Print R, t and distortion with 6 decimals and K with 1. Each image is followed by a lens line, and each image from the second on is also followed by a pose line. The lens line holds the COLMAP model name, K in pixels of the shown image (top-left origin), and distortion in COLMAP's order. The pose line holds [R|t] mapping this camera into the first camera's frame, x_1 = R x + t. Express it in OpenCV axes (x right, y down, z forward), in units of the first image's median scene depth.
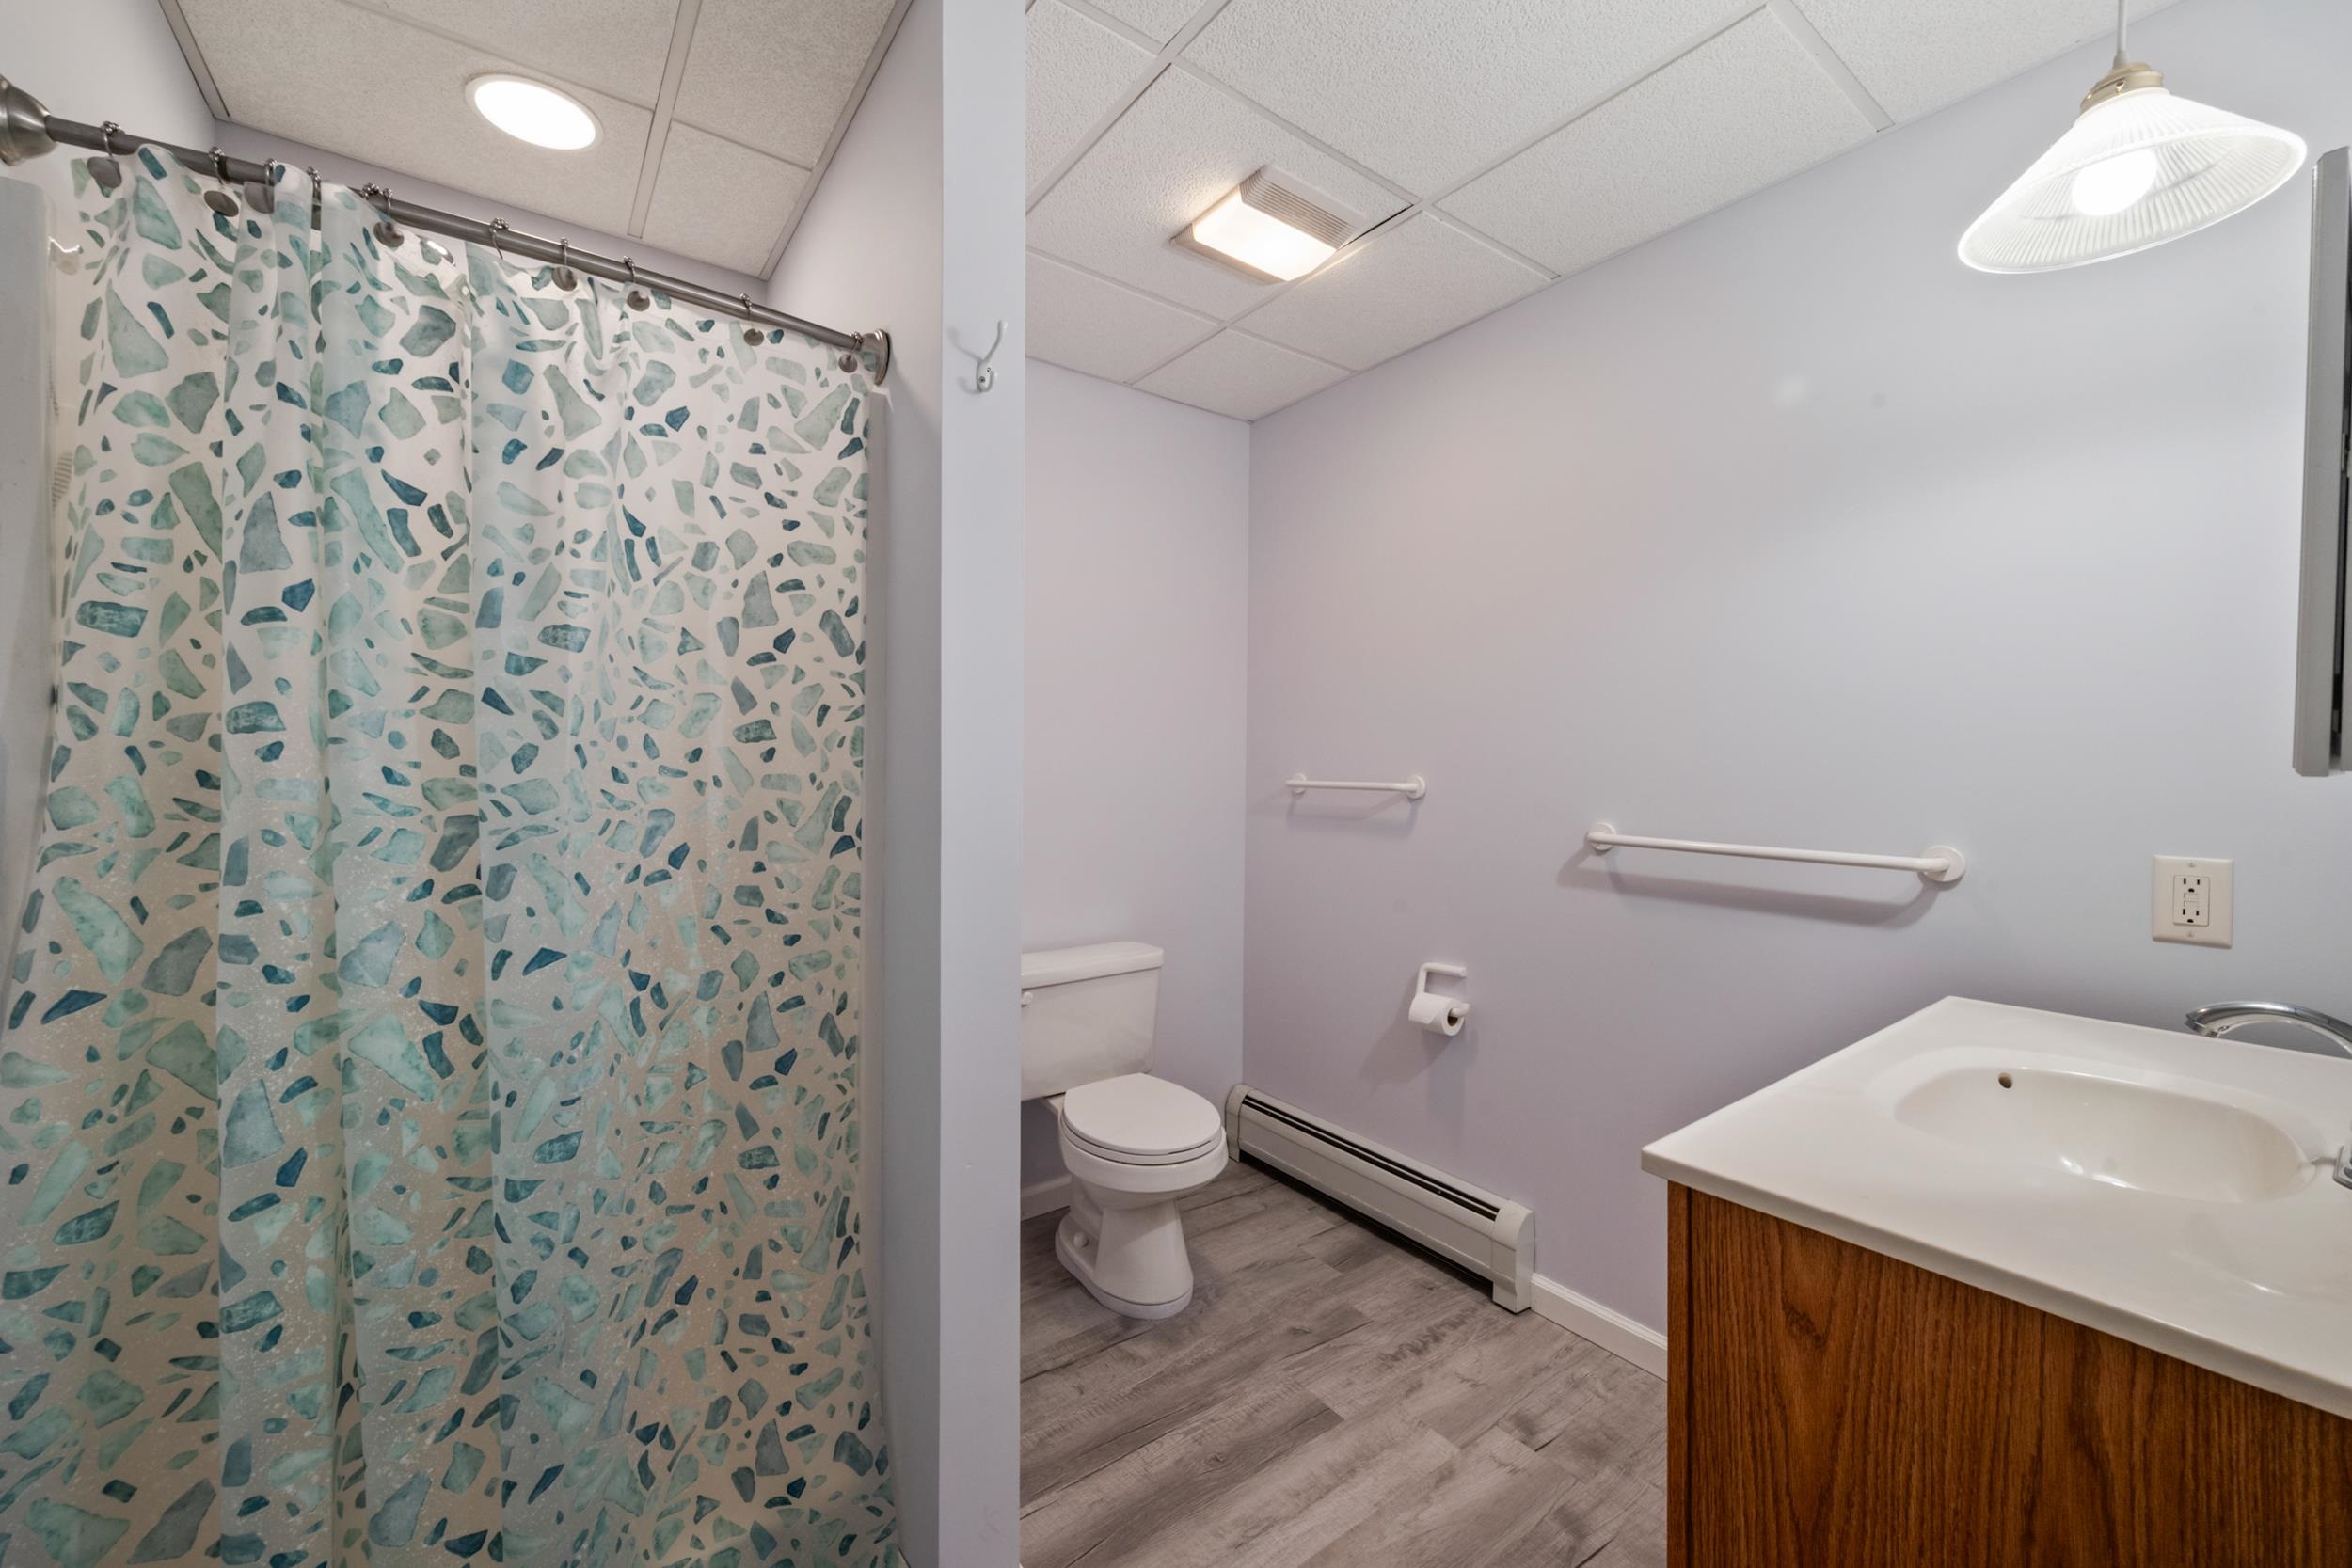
lens RADIAL K [[924.5, 0, 1185.9], [0, 924.5, 768.8], [0, 0, 1]] dist [-0.001387, 0.000414]
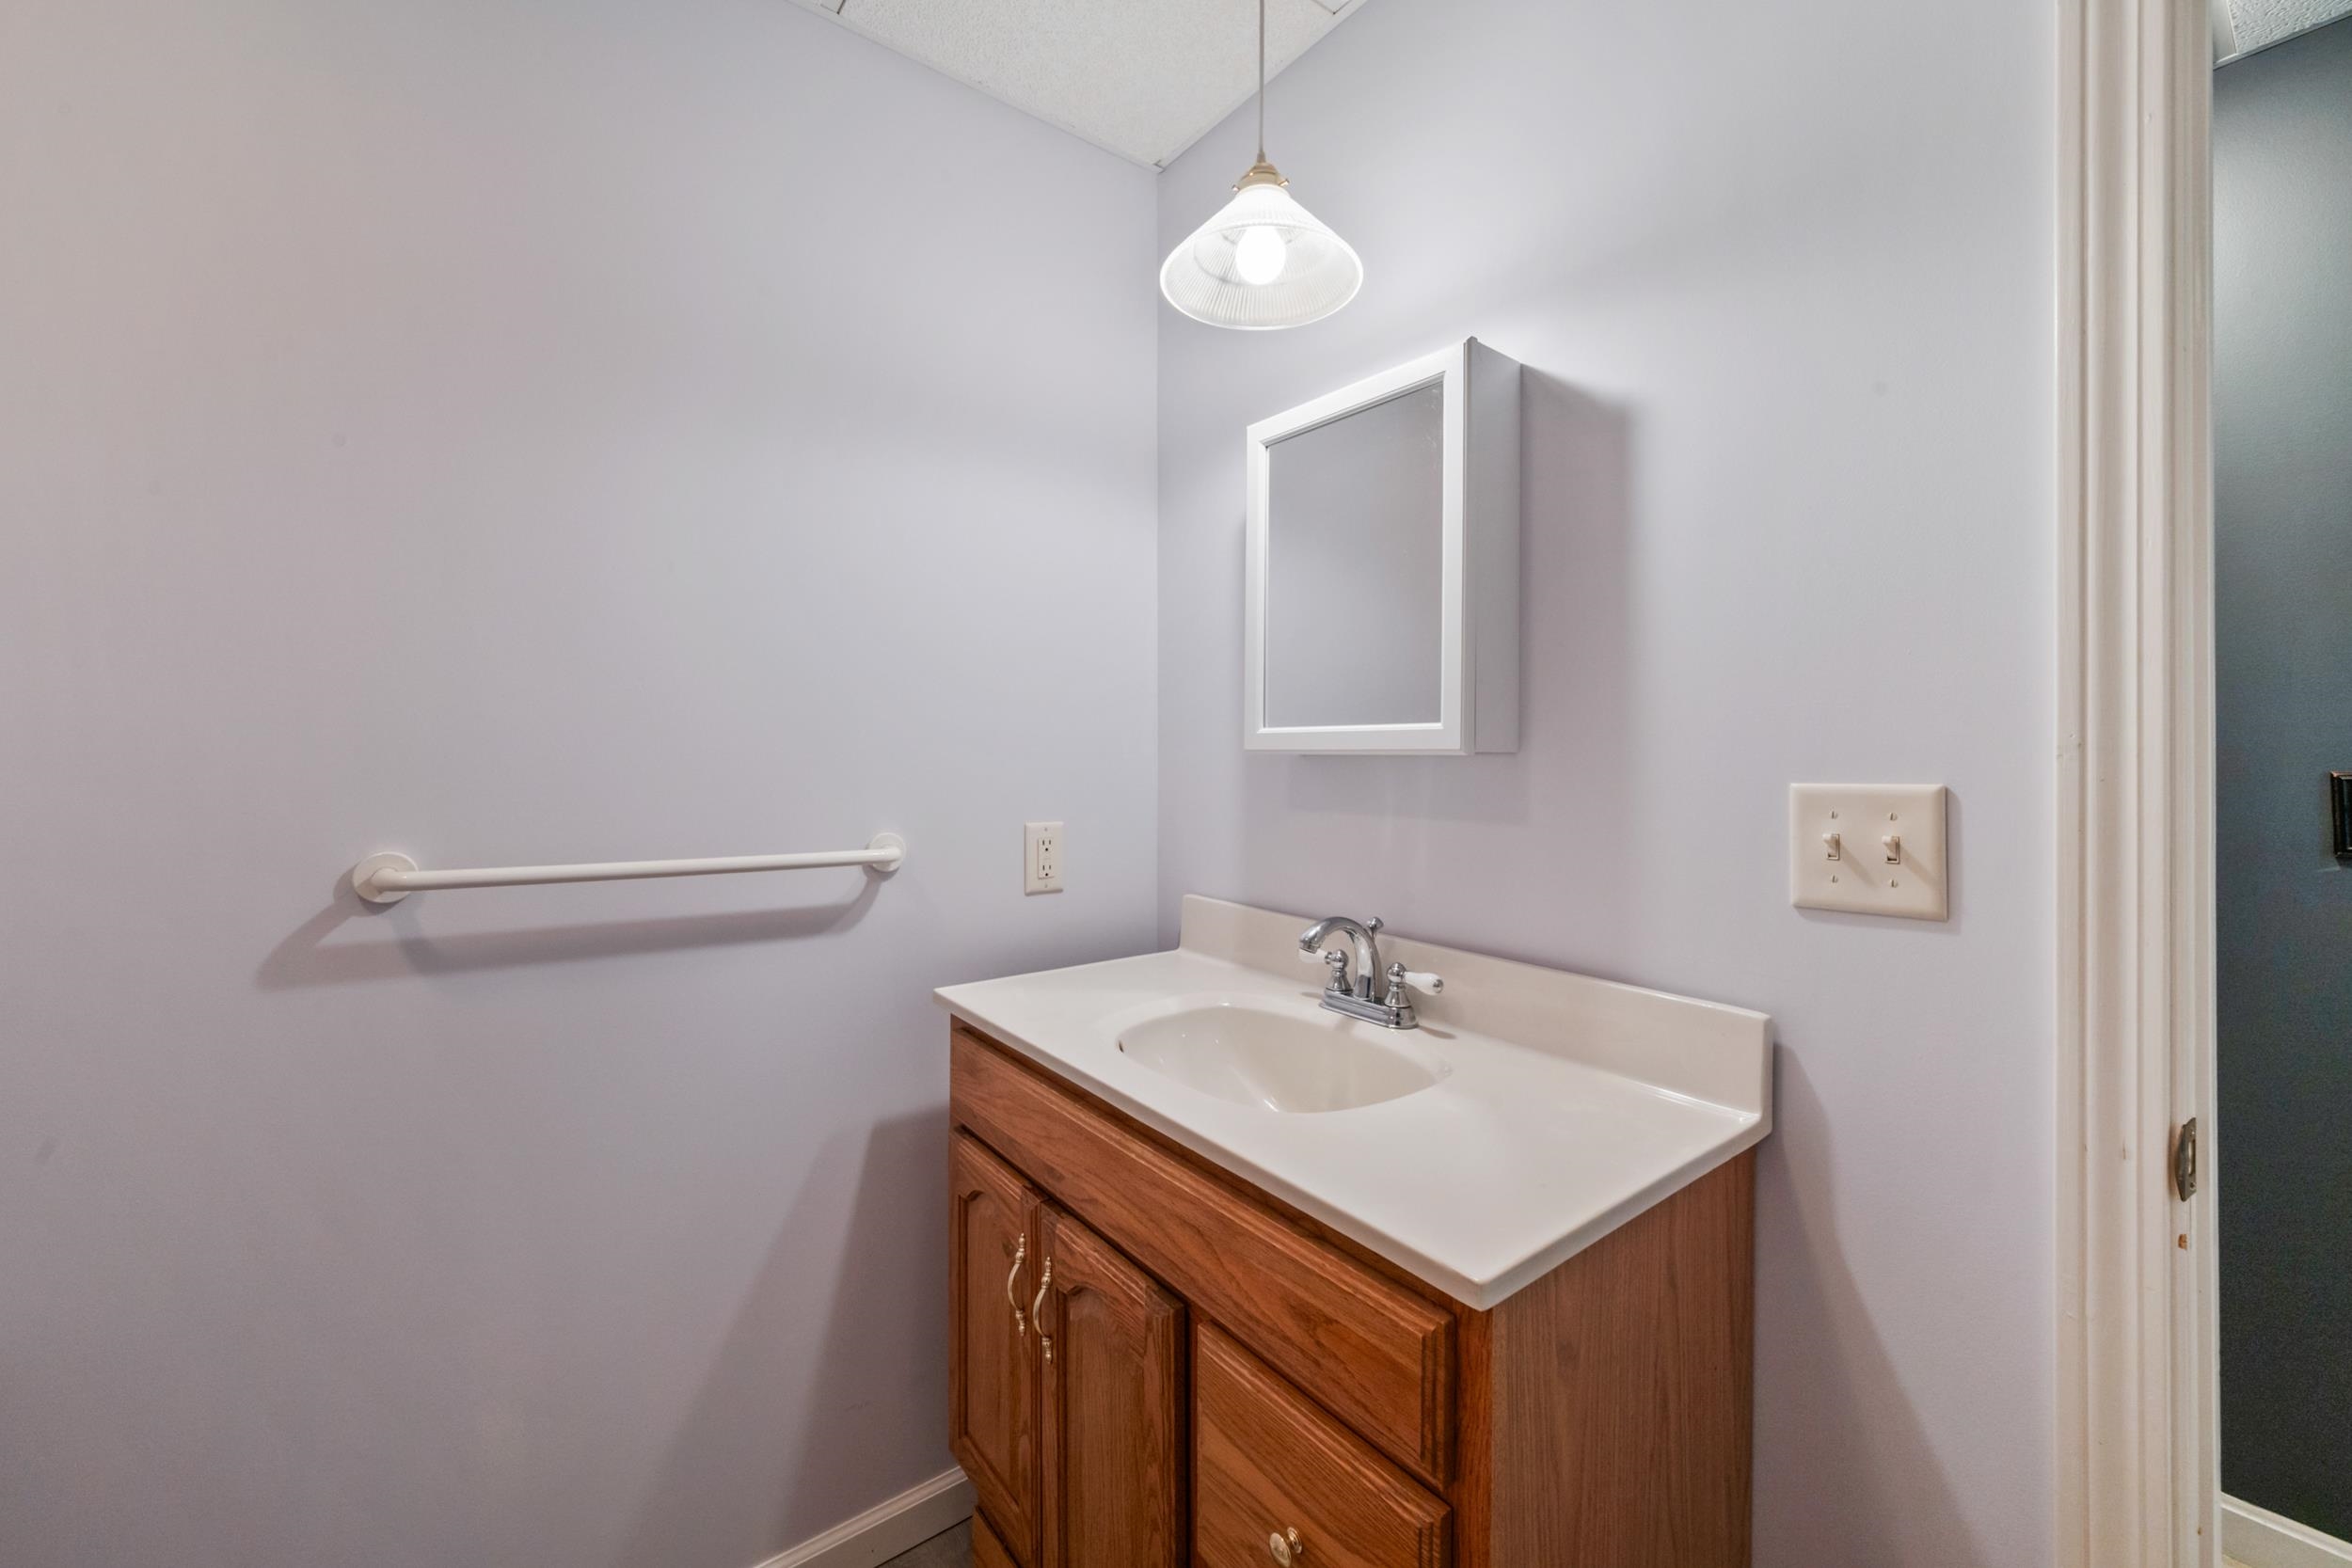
lens RADIAL K [[924.5, 0, 1185.9], [0, 924.5, 768.8], [0, 0, 1]] dist [-0.001387, 0.000414]
pose [[-0.025830, -0.019771, 0.999471, -0.138755], [-0.001260, 0.999804, 0.019745, -0.000328], [-0.999666, -0.000749, -0.025850, 0.828543]]
